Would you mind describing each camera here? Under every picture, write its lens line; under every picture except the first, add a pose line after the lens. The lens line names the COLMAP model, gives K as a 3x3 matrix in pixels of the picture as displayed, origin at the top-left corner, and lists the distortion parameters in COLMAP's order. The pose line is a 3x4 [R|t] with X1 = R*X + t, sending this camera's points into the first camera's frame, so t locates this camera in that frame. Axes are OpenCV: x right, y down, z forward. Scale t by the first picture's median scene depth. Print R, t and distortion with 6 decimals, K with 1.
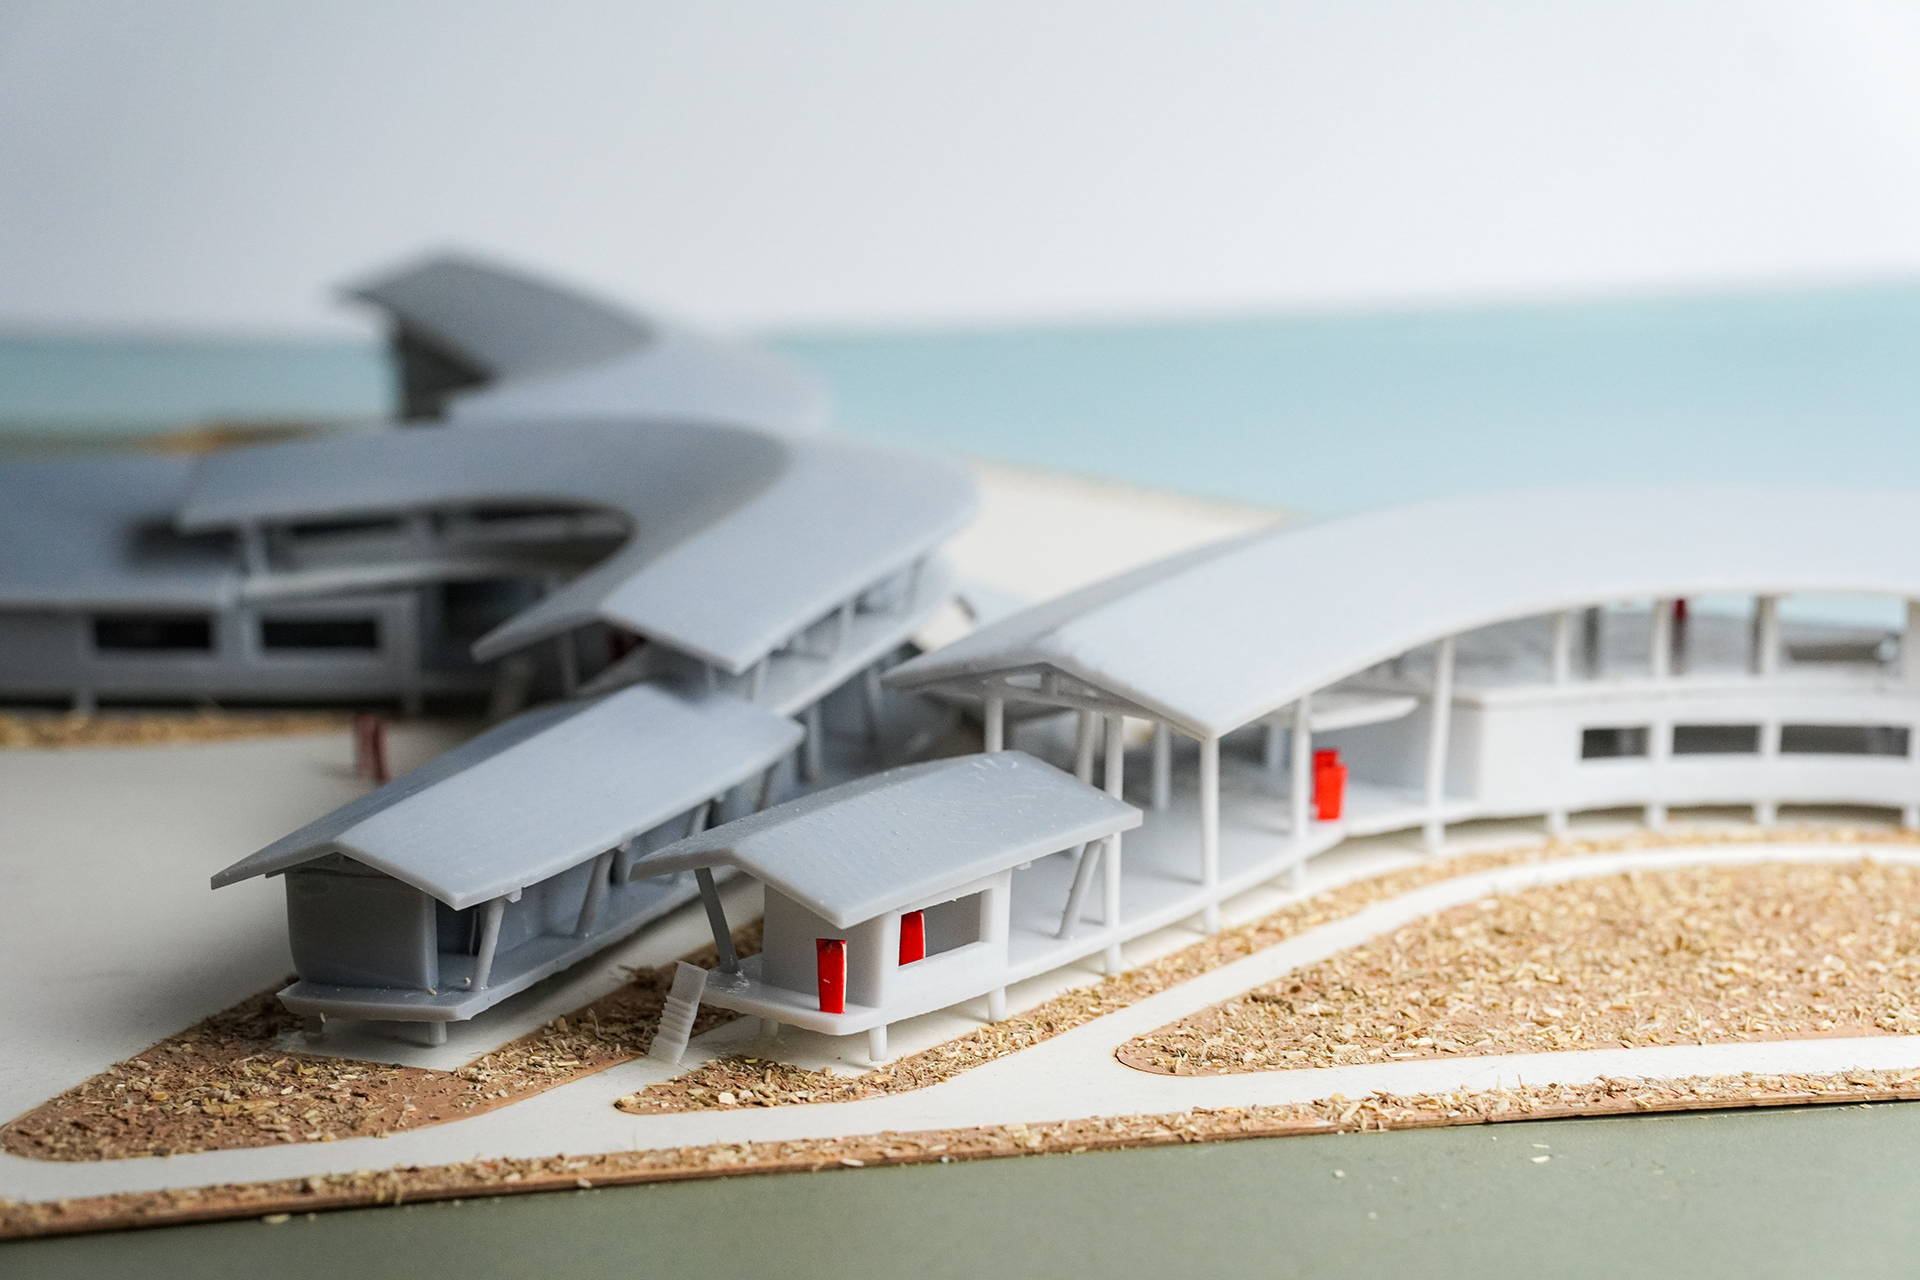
lens RADIAL K [[4990.7, 0, 960.0], [0, 4990.7, 640.0], [0, 0, 1]] dist [0.016825, 0.641150]
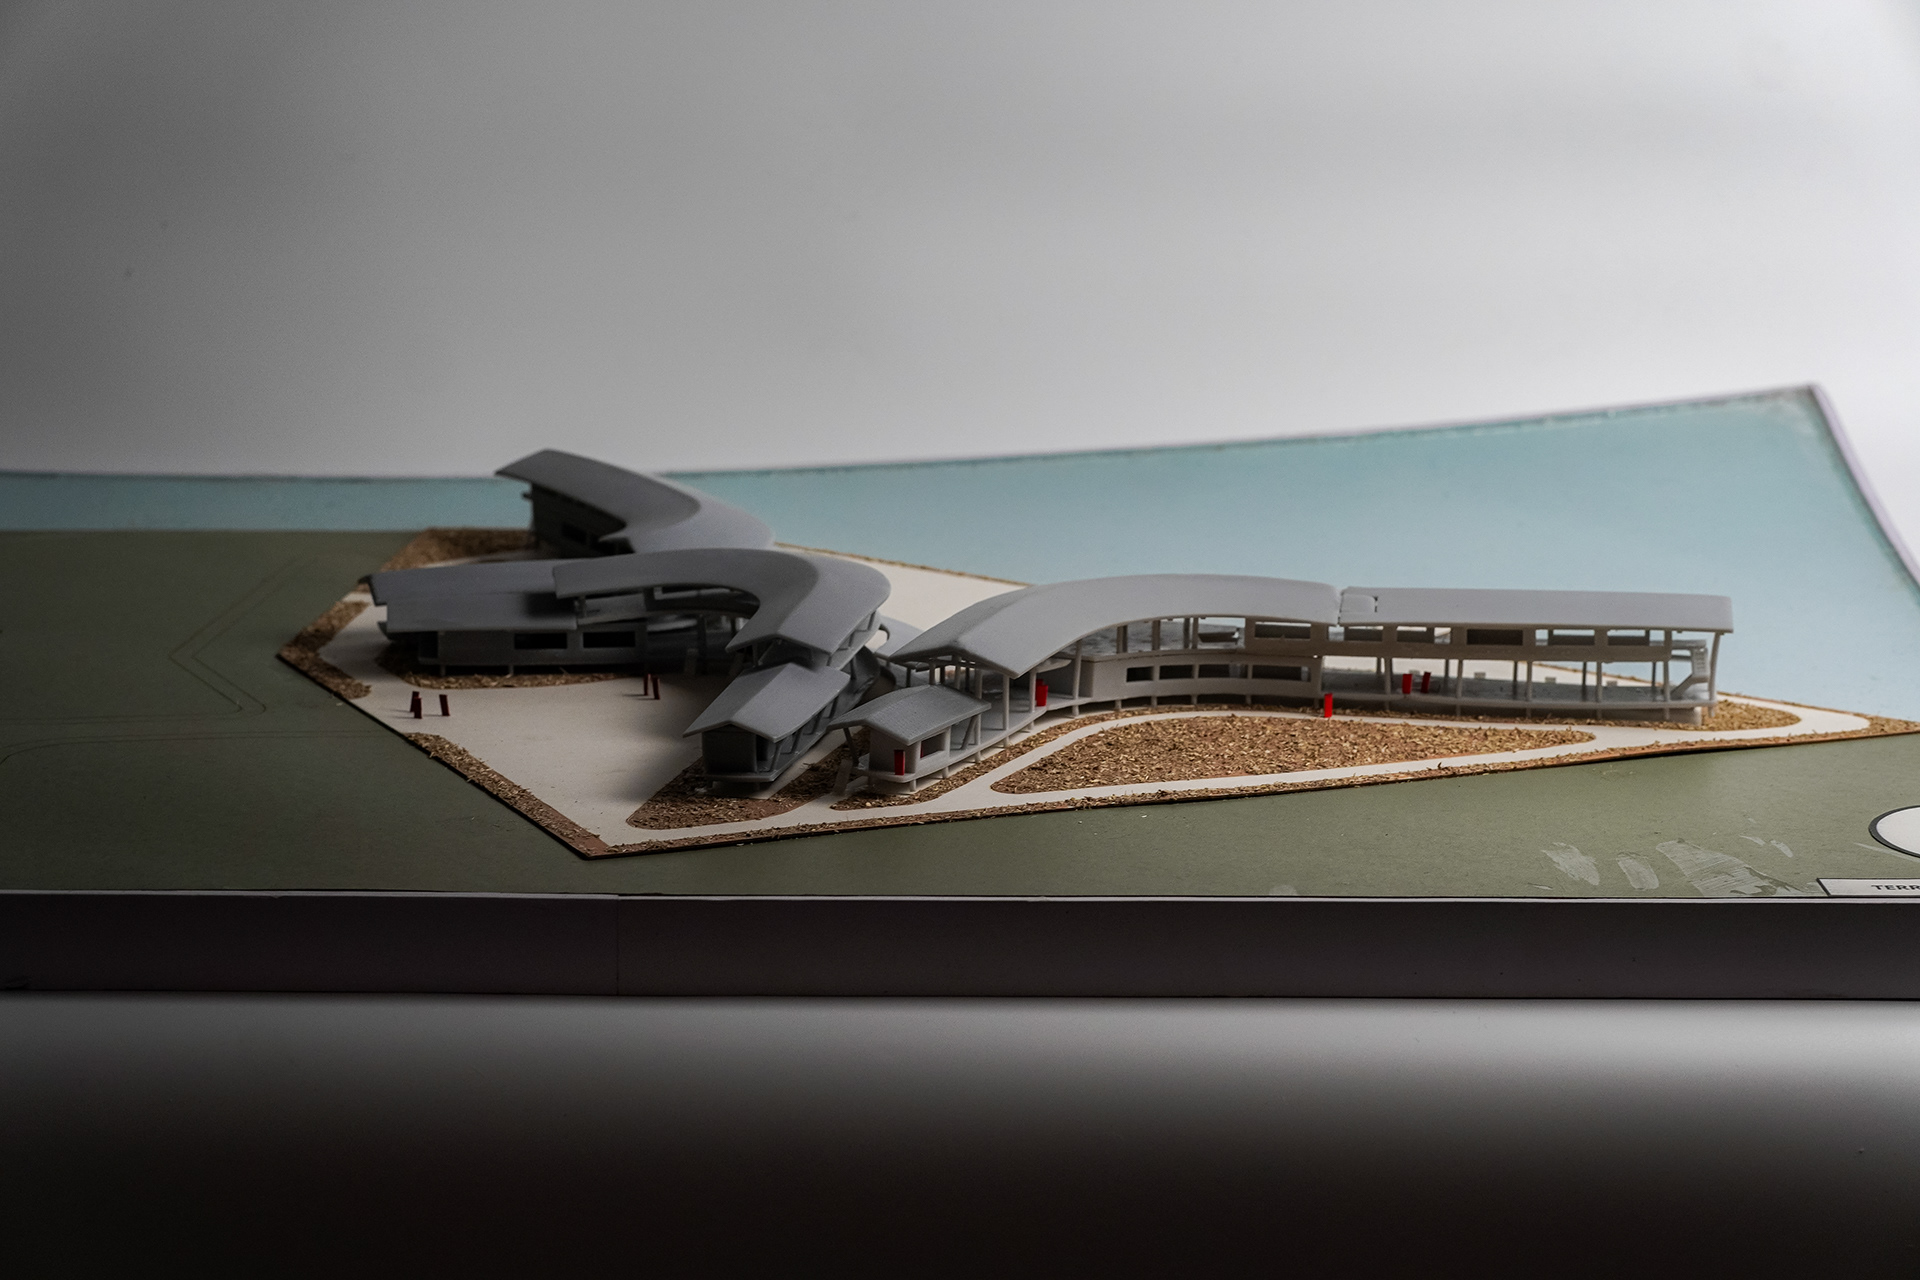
lens RADIAL K [[4807.0, 0, 960.0], [0, 4807.0, 640.0], [0, 0, 1]] dist [-0.037512, 1.537077]
pose [[0.986401, -0.021009, 0.163006, -0.414179], [0.017659, 0.999603, 0.021971, -0.060428], [-0.163403, -0.018793, 0.986380, -1.642562]]
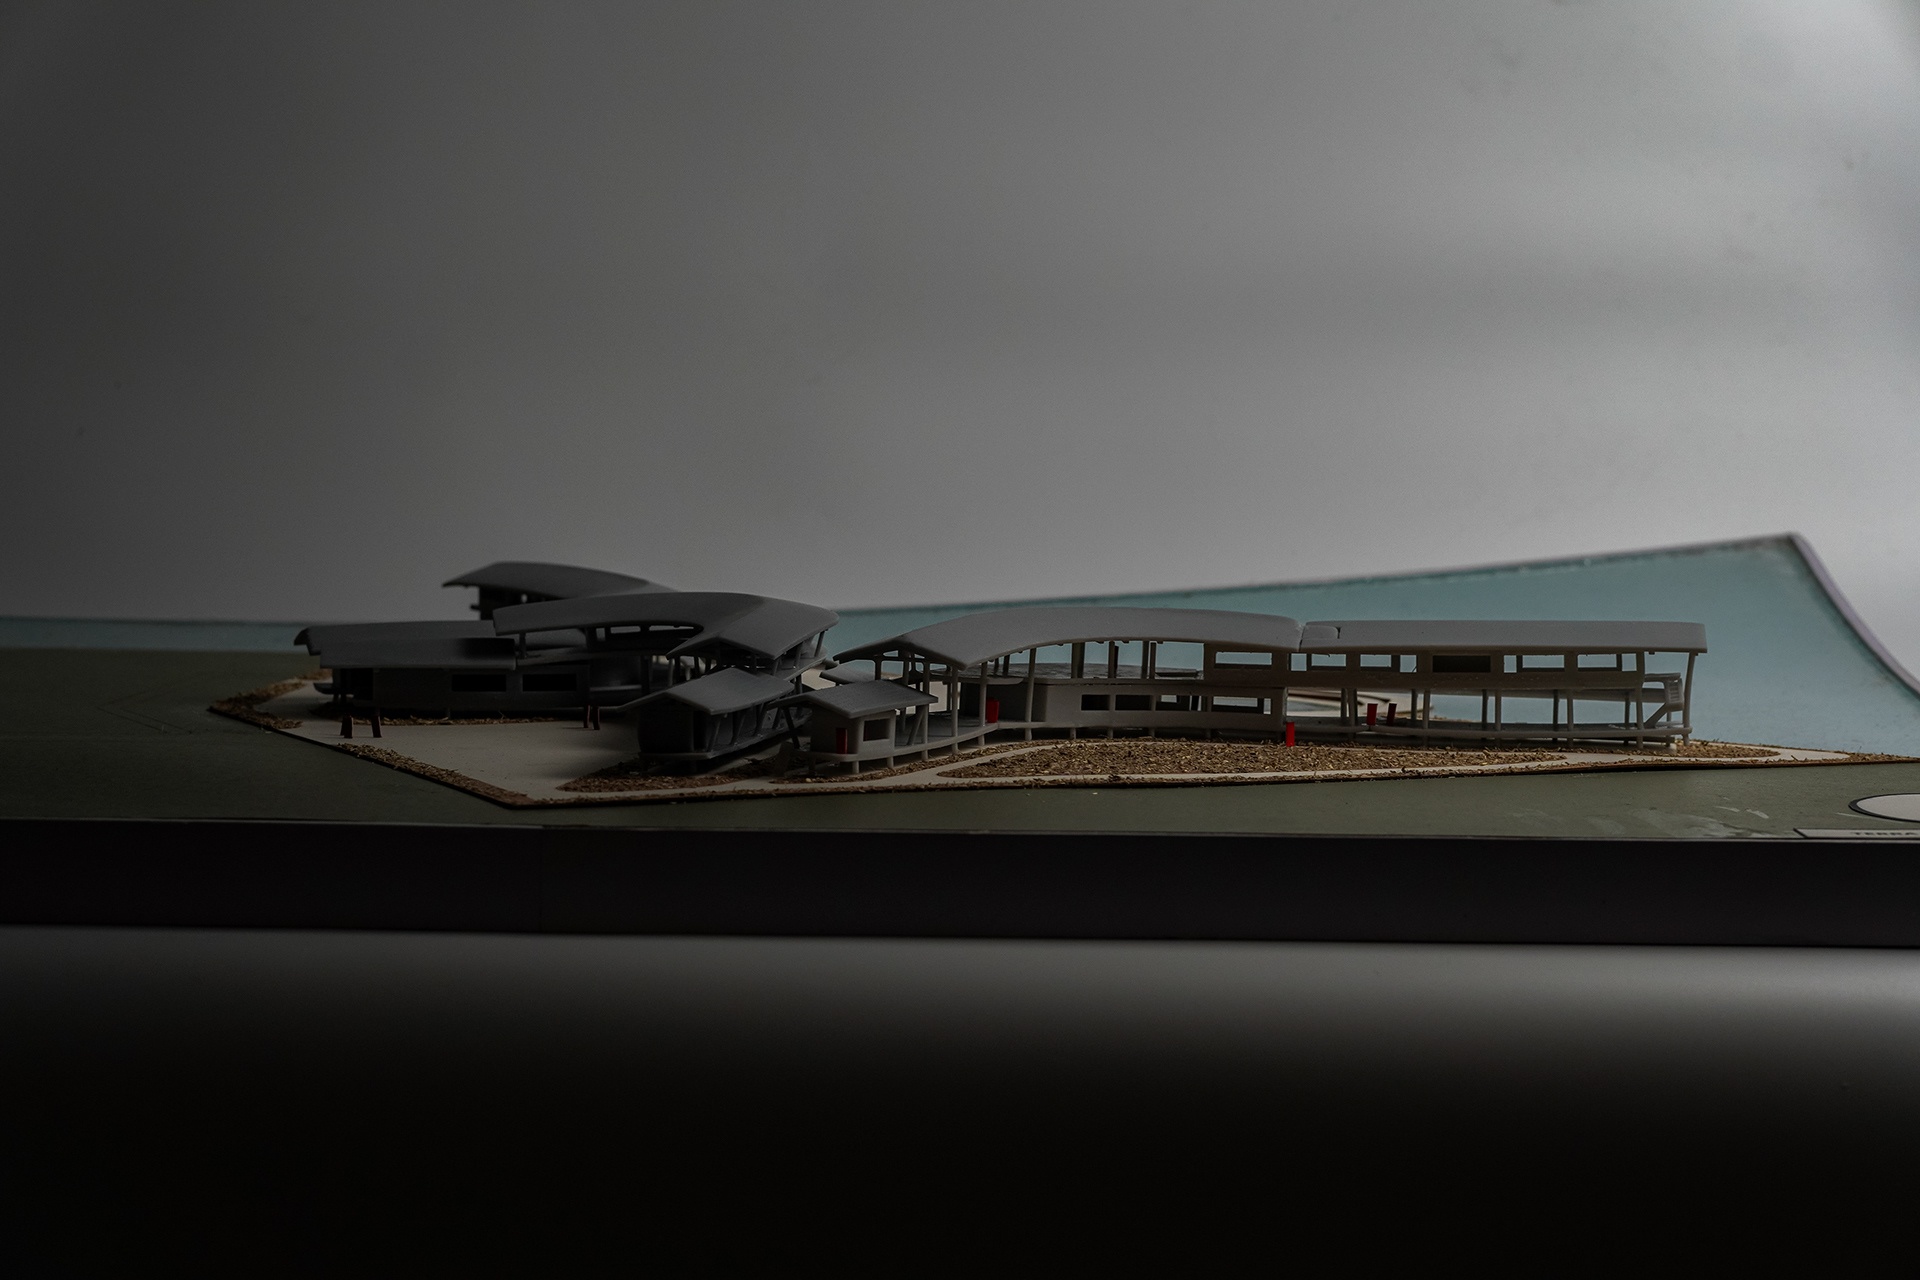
lens RADIAL K [[4807.0, 0, 960.0], [0, 4807.0, 640.0], [0, 0, 1]] dist [-0.037512, 1.537077]
pose [[0.986981, 0.004846, 0.160767, -0.366392], [0.015823, 0.991772, -0.127031, 0.329883], [-0.160060, 0.127921, 0.978783, -1.544533]]
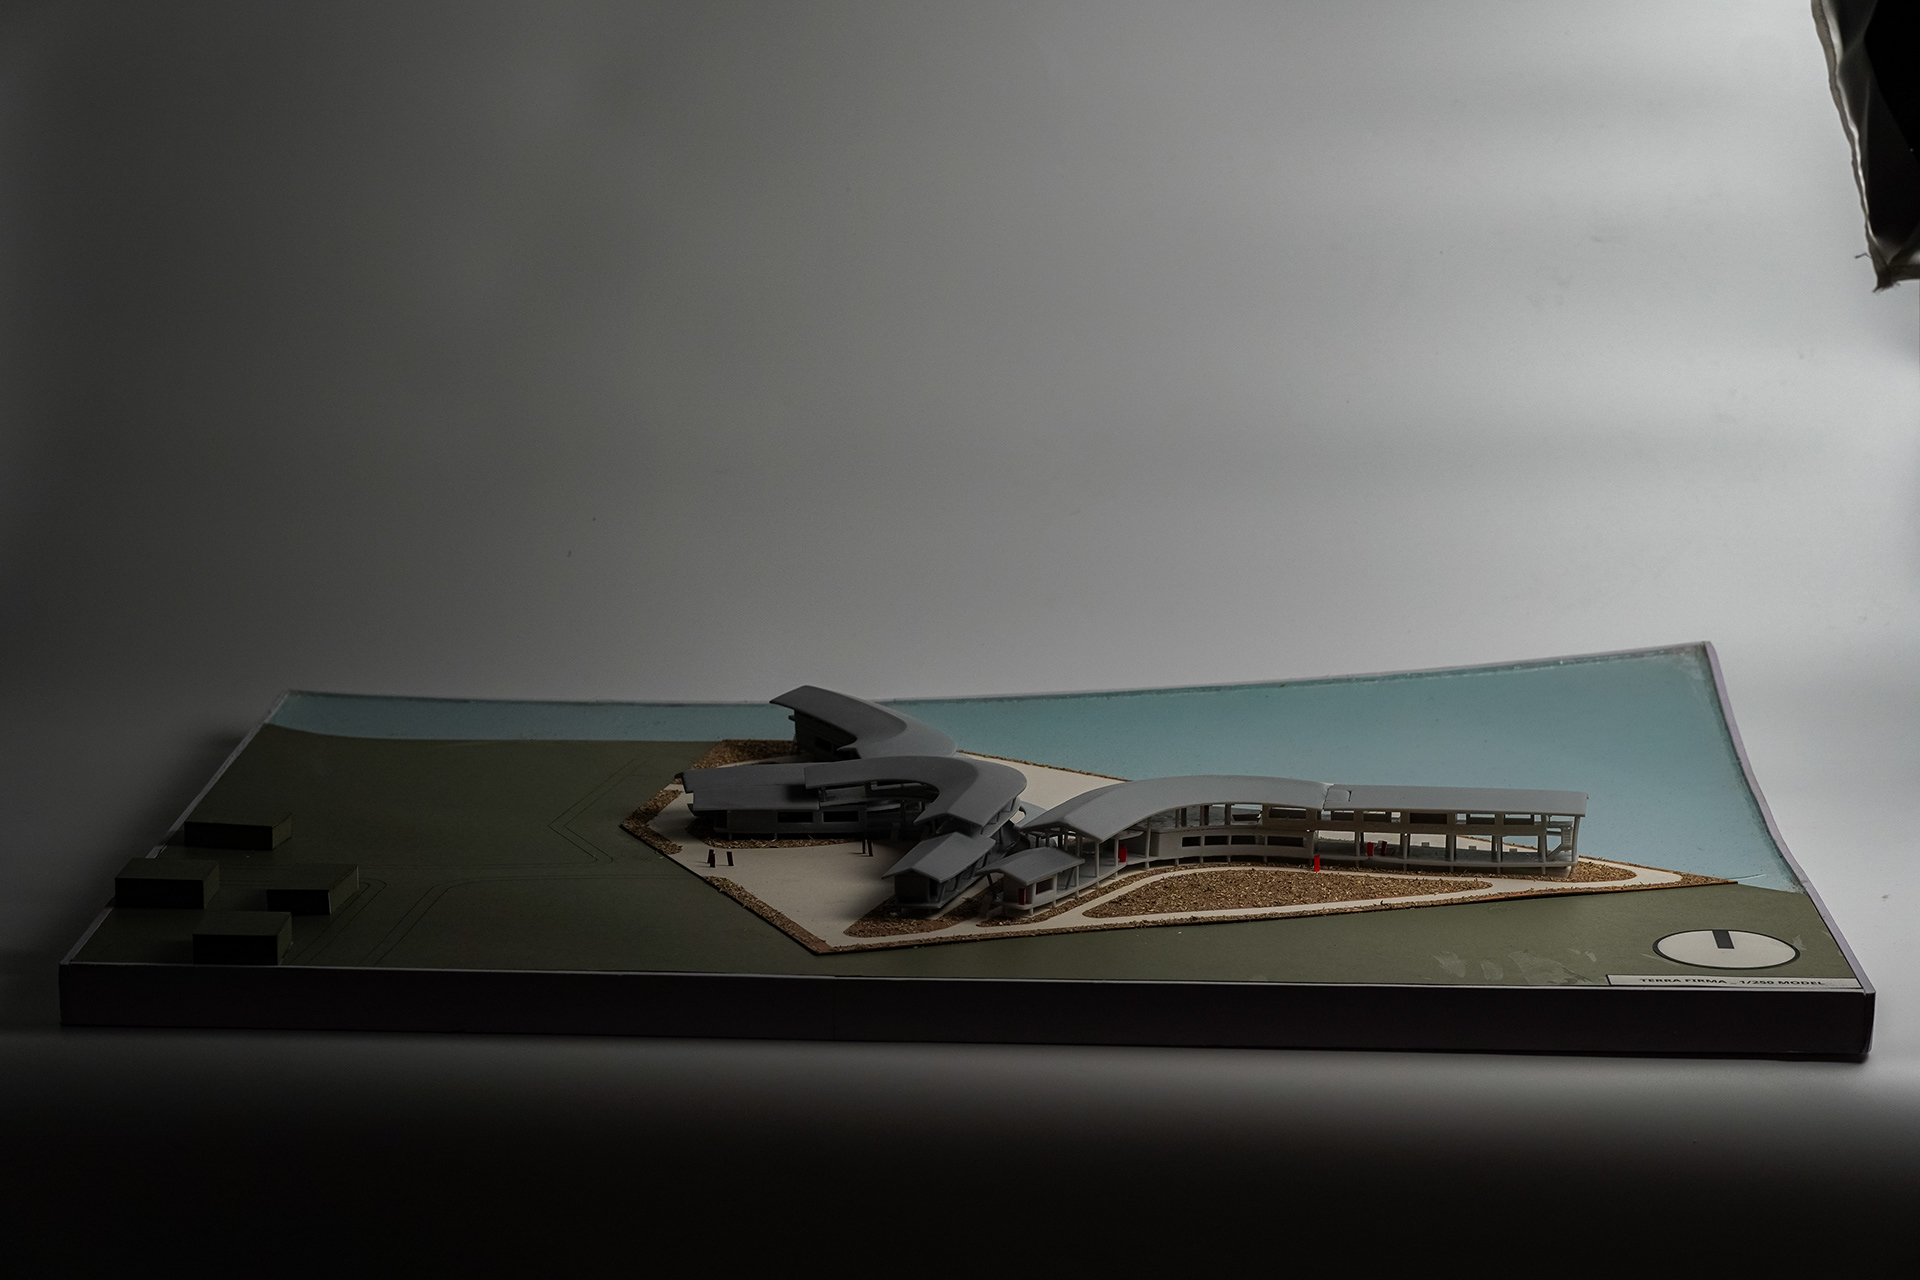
lens RADIAL K [[4807.0, 0, 960.0], [0, 4807.0, 640.0], [0, 0, 1]] dist [-0.037512, 1.537077]
pose [[0.995320, -0.010287, 0.096081, -0.458058], [0.012163, 0.999746, -0.018957, -0.076162], [-0.095862, 0.020037, 0.995193, -3.060271]]
